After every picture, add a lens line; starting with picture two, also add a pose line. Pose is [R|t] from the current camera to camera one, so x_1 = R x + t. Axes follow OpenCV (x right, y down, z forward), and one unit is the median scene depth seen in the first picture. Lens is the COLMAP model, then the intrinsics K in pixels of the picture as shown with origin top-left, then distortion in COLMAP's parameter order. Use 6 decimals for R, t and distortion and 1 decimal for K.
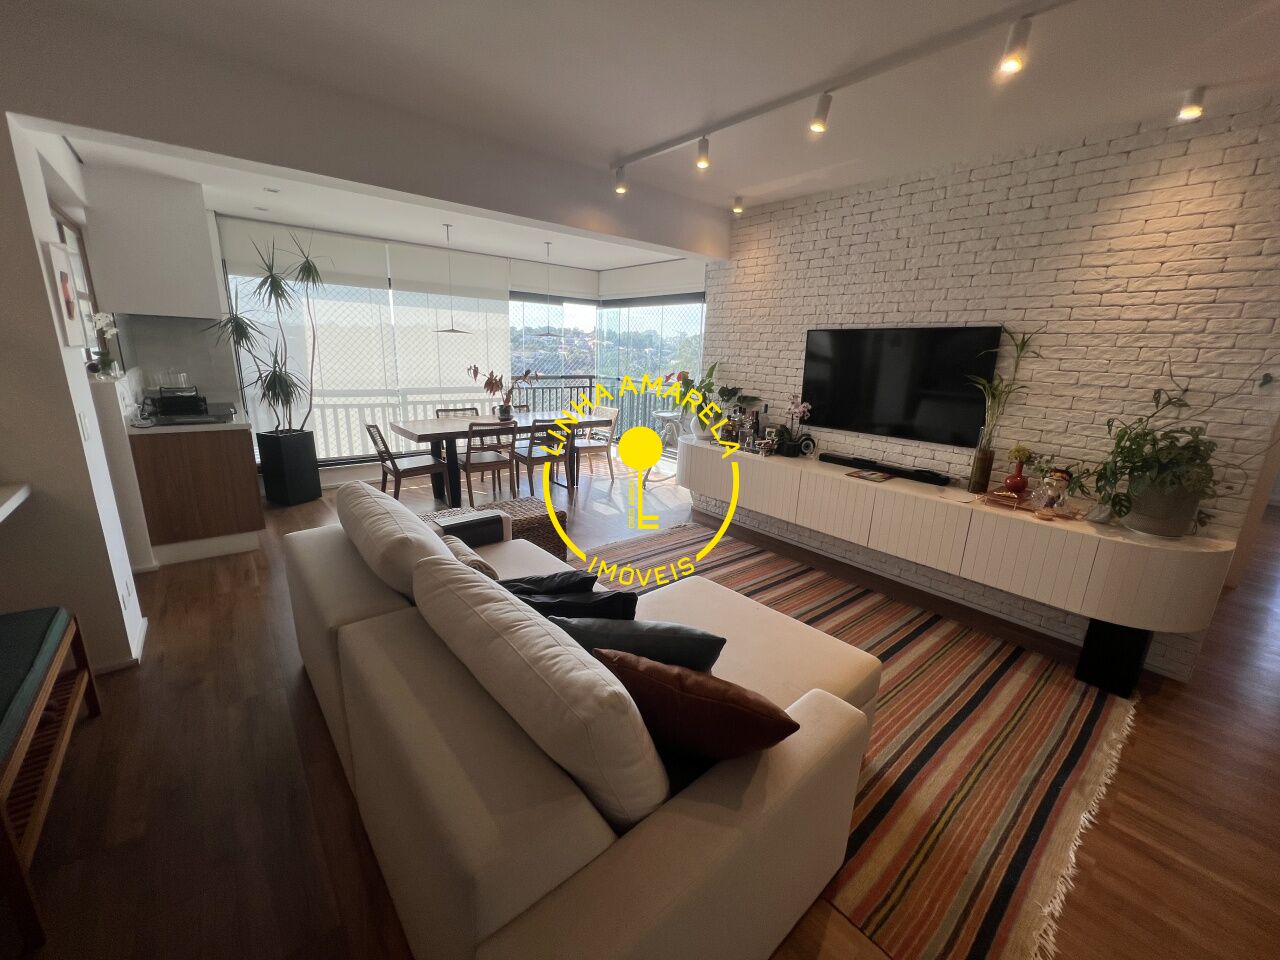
lens RADIAL K [[511.4, 0, 636.4], [0, 511.4, 479.0], [0, 0, 1]] dist [-0.000516, -0.000202]
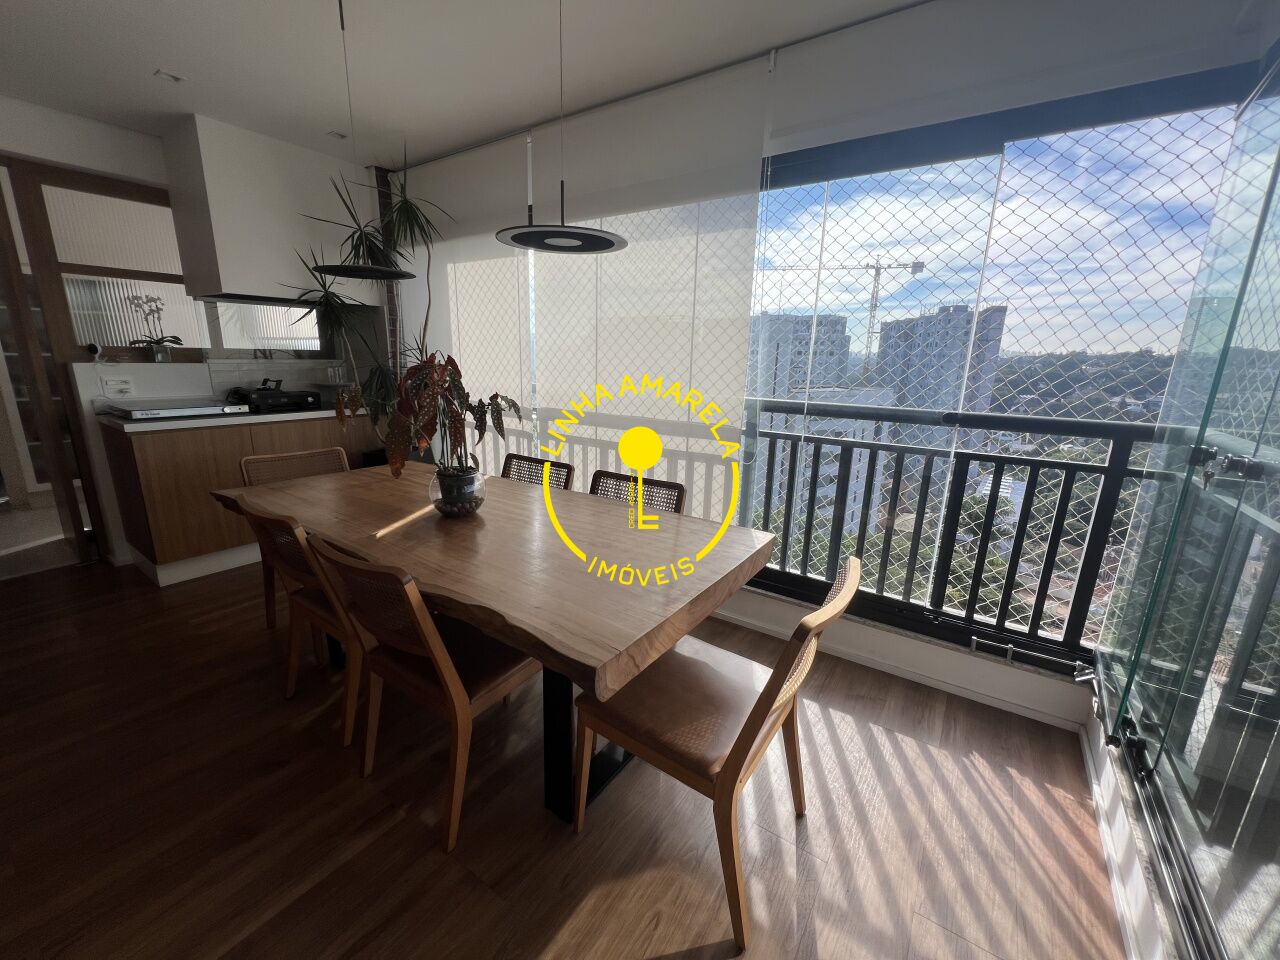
lens RADIAL K [[511.4, 0, 636.4], [0, 511.4, 479.0], [0, 0, 1]] dist [-0.000516, -0.000202]
pose [[0.277549, 0.196266, -0.940450, 0.153531], [-0.250174, 0.959902, 0.126493, -0.297543], [0.927566, 0.200168, 0.315521, 1.399985]]
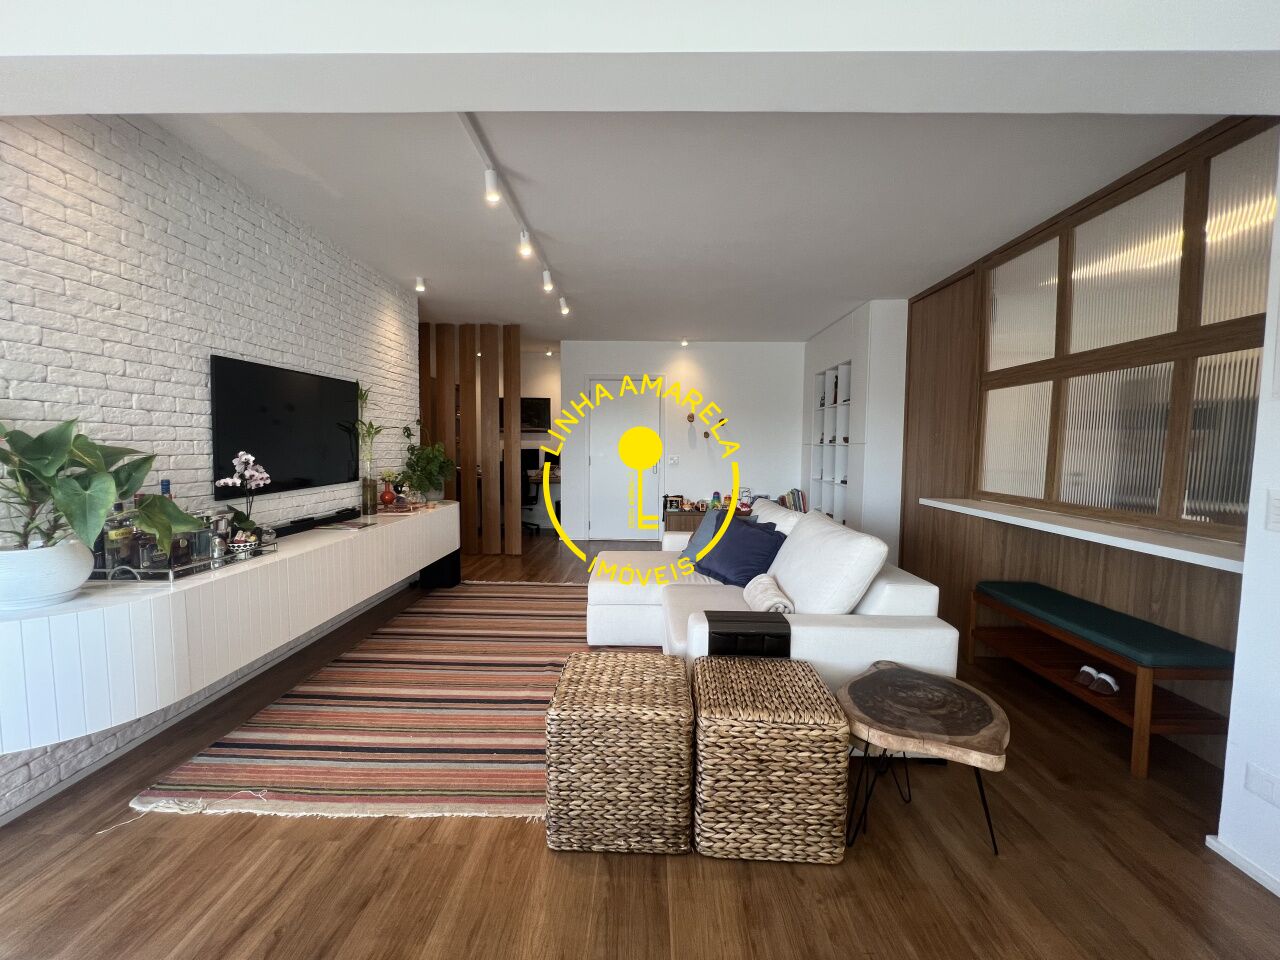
lens RADIAL K [[511.4, 0, 636.4], [0, 511.4, 479.0], [0, 0, 1]] dist [-0.000516, -0.000202]
pose [[-0.757559, -0.085491, 0.647144, -0.511215], [0.125935, 0.953621, 0.273399, -0.257922], [-0.640503, 0.288614, -0.711658, 1.191830]]
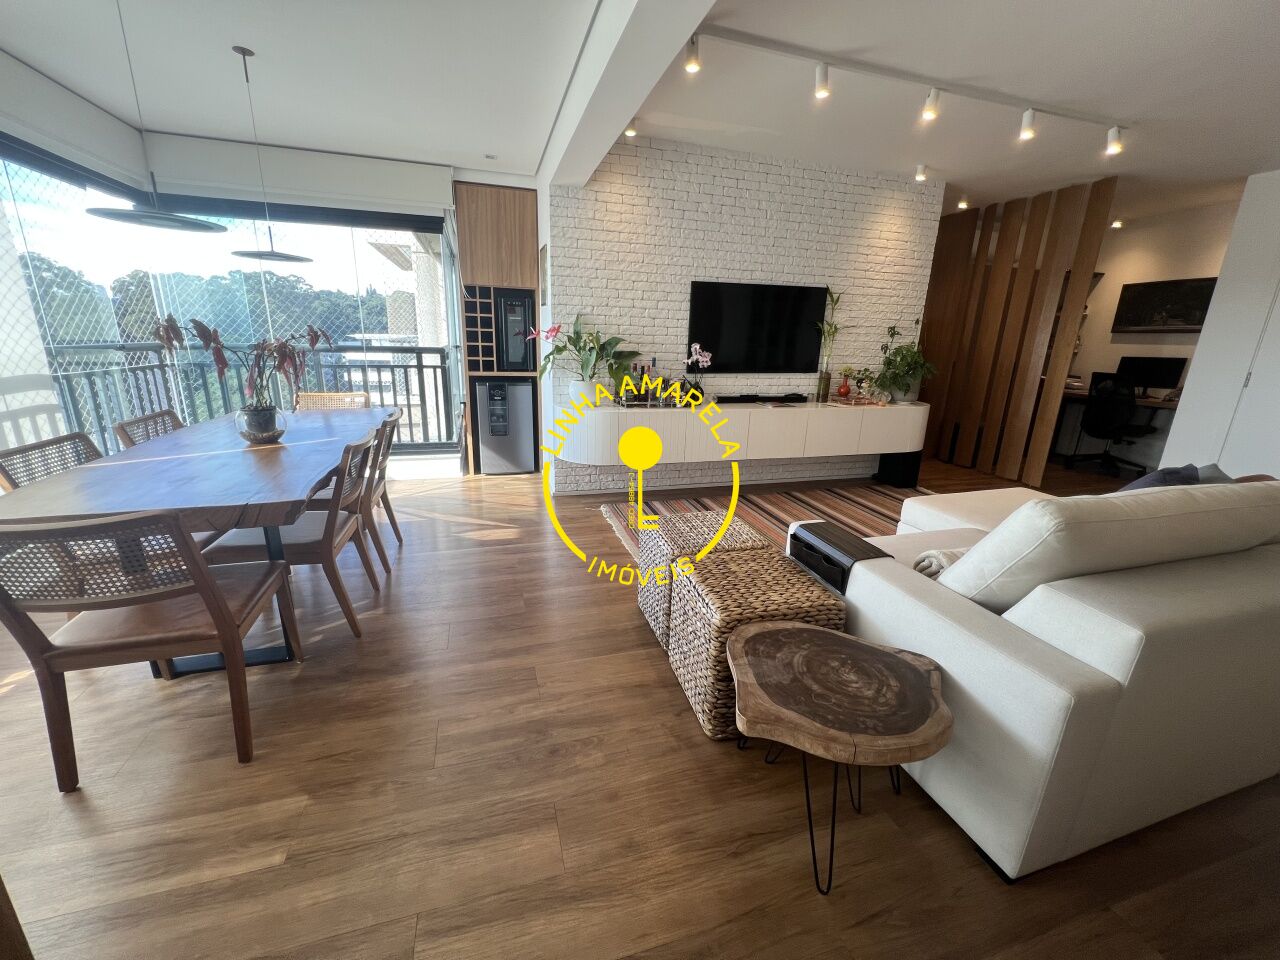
lens RADIAL K [[511.4, 0, 636.4], [0, 511.4, 479.0], [0, 0, 1]] dist [-0.000516, -0.000202]
pose [[0.392105, -0.271285, 0.879010, -0.753735], [0.213438, 0.956282, 0.199924, -0.142016], [-0.894817, 0.109223, 0.432866, 0.712087]]
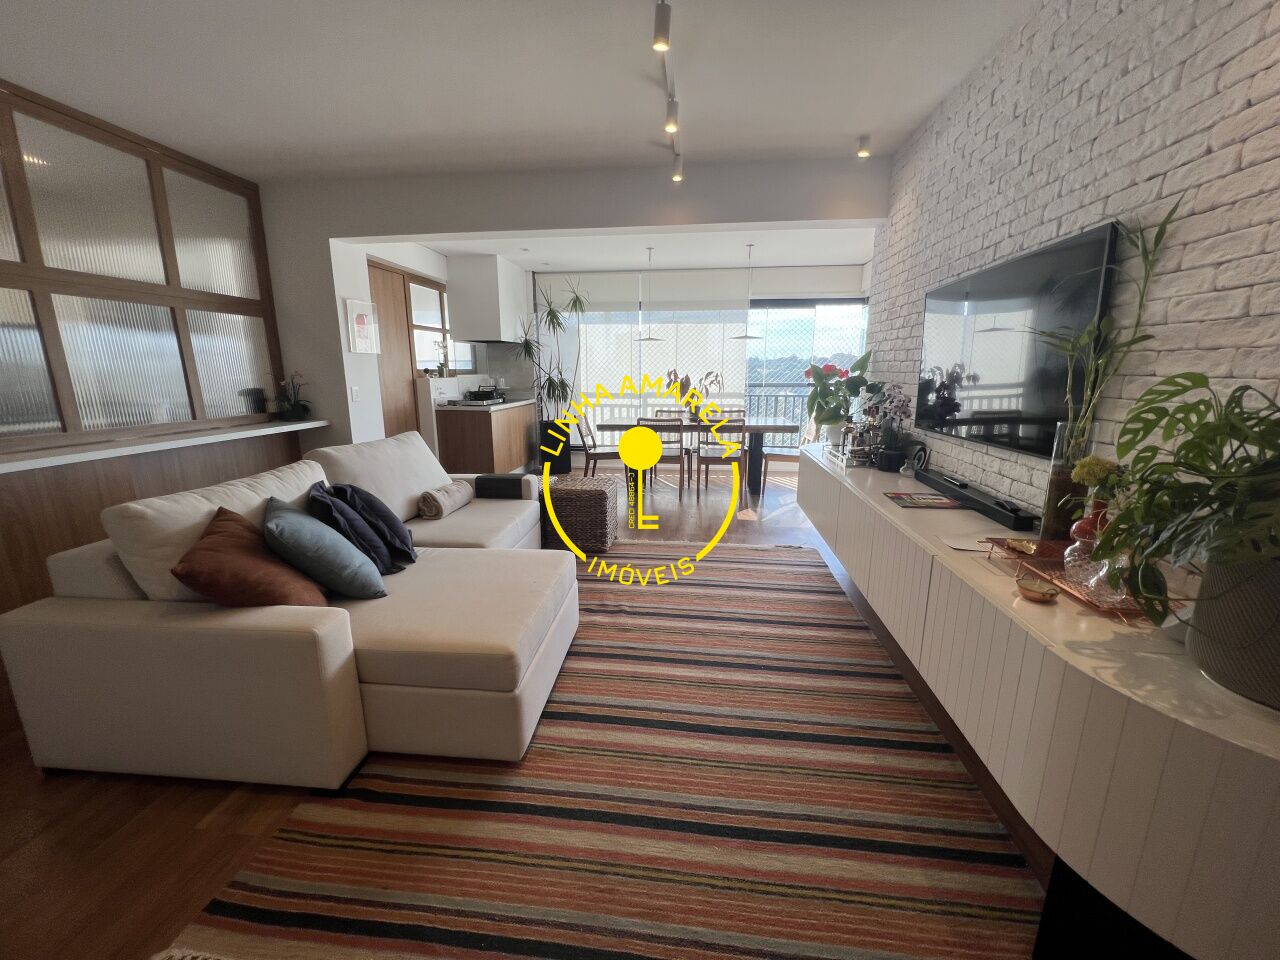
lens RADIAL K [[511.4, 0, 636.4], [0, 511.4, 479.0], [0, 0, 1]] dist [-0.000516, -0.000202]
pose [[0.685956, 0.117237, -0.718137, 0.608993], [-0.154988, 0.987828, 0.013222, 0.012830], [0.710946, 0.102233, 0.695776, 0.268368]]
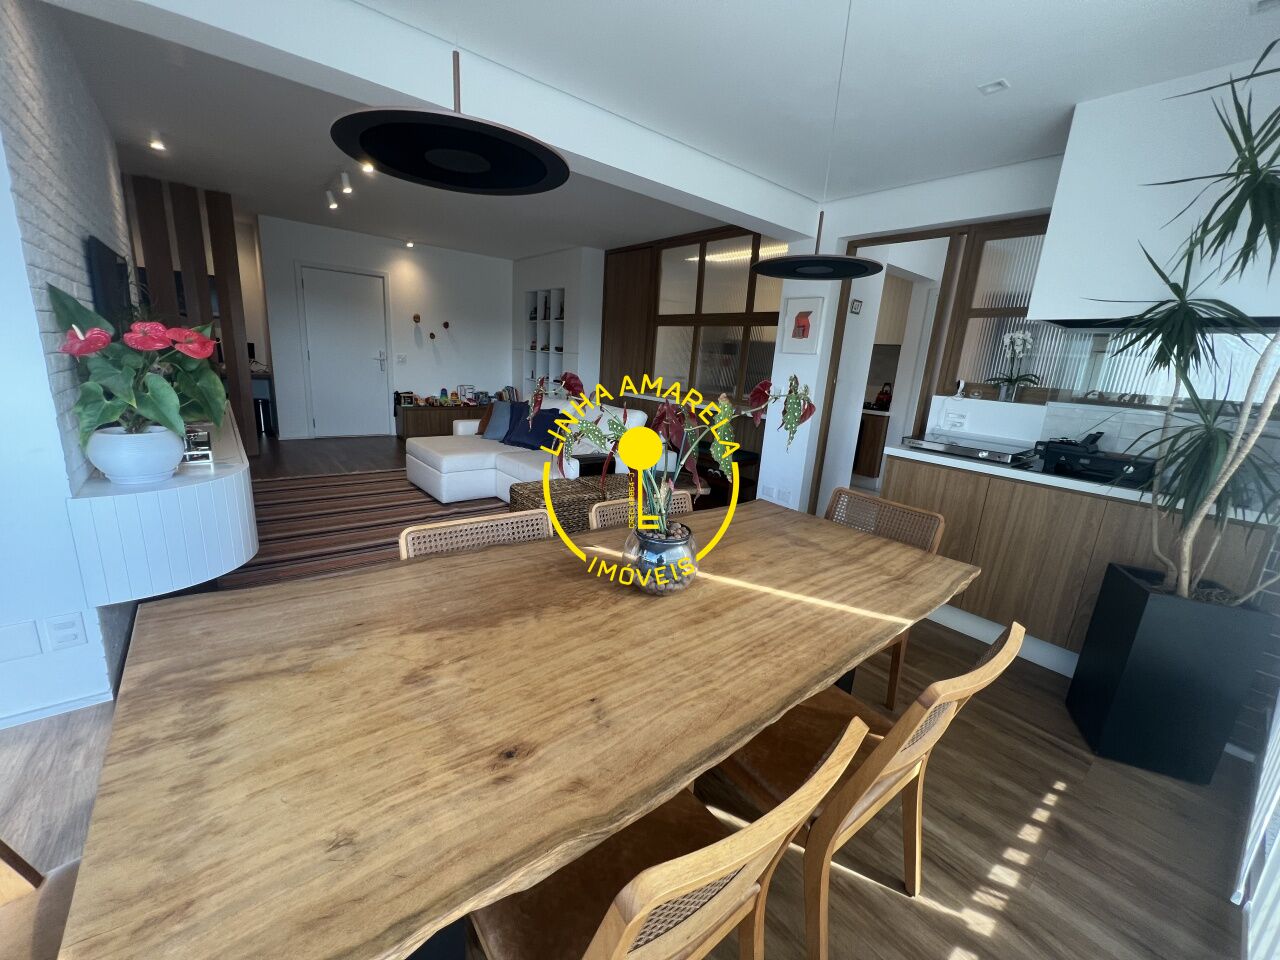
lens RADIAL K [[508.4, 0, 634.5], [0, 508.4, 480.2], [0, 0, 1]] dist [-0.001931, -0.000154]
pose [[-0.994716, -0.101795, -0.013374, -0.326343], [-0.096225, 0.878910, 0.467181, -0.386565], [-0.035802, 0.465999, -0.884060, 1.680789]]
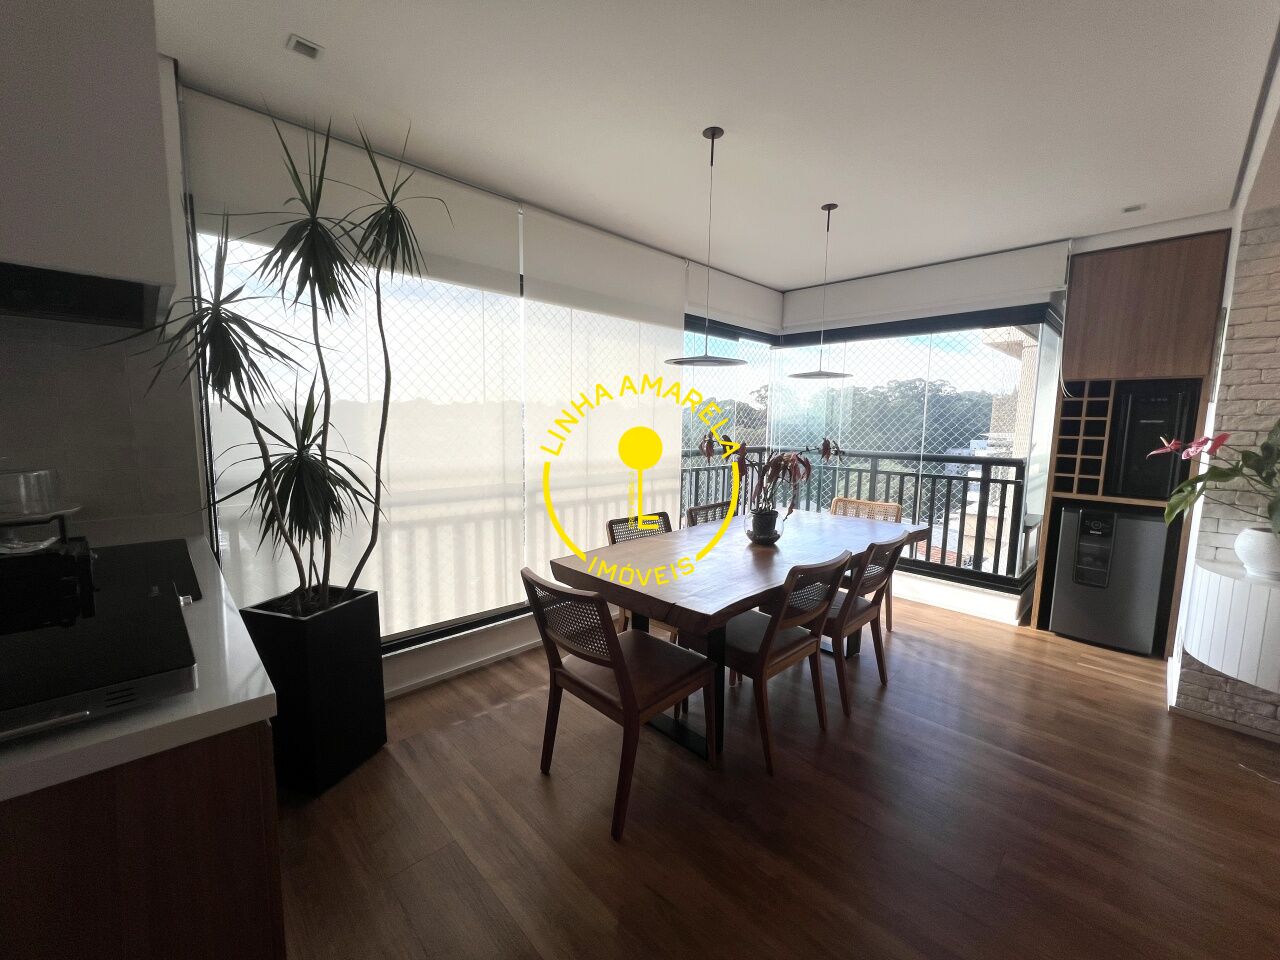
lens RADIAL K [[511.4, 0, 636.4], [0, 511.4, 479.0], [0, 0, 1]] dist [-0.000516, -0.000202]
pose [[0.997080, -0.029405, 0.070475, -0.577073], [0.038633, 0.990311, -0.133386, -0.157958], [-0.065870, 0.135720, 0.988555, 0.715344]]
